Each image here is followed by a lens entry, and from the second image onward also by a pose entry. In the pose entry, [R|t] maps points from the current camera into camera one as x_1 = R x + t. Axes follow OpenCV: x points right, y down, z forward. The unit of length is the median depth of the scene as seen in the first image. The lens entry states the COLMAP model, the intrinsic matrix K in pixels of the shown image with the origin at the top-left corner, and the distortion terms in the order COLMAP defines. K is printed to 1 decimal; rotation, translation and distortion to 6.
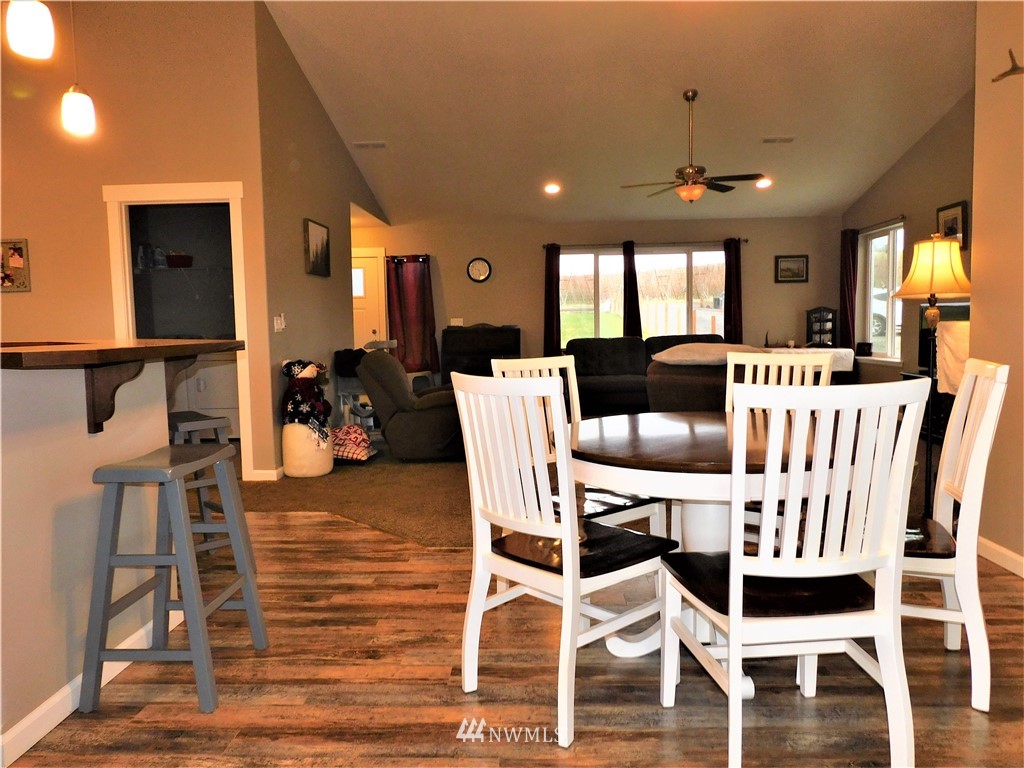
lens RADIAL K [[732.1, 0, 511.6], [0, 732.1, 385.2], [0, 0, 1]] dist [-0.001246, -0.000358]
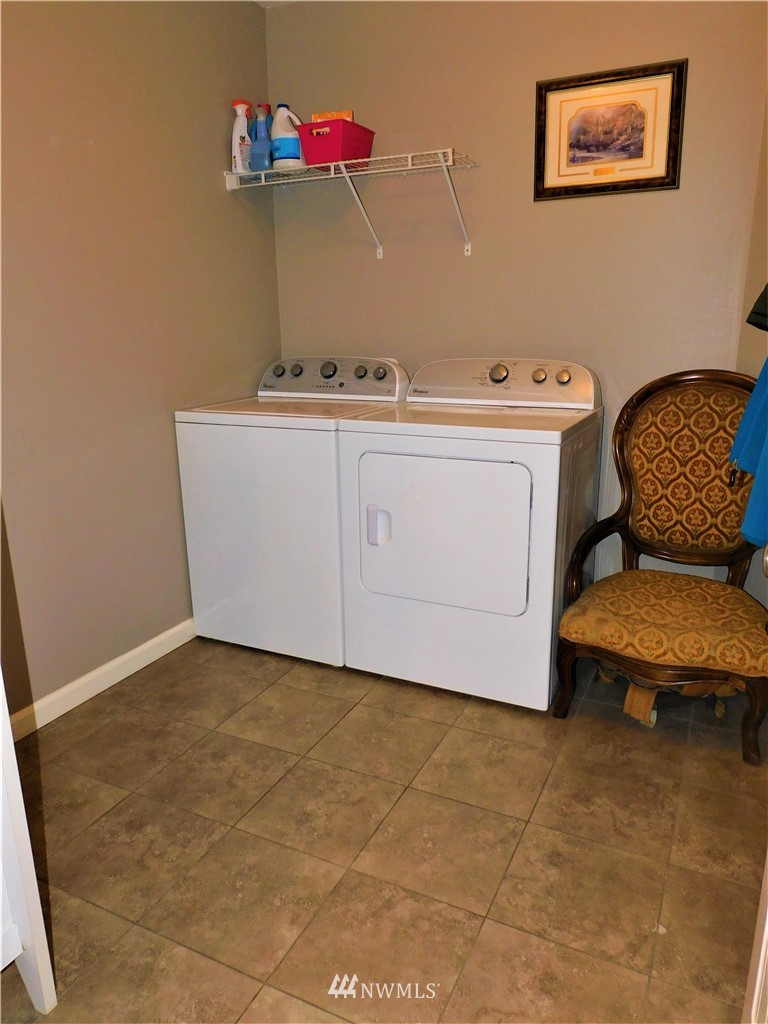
lens RADIAL K [[732.1, 0, 384.0], [0, 732.1, 511.6], [0, 0, 1]] dist [-0.001246, -0.000358]
pose [[0.910050, 0.112434, -0.398957, -0.278845], [-0.033140, 0.979163, 0.200352, -0.070424], [0.413171, -0.169108, 0.894814, 0.677079]]
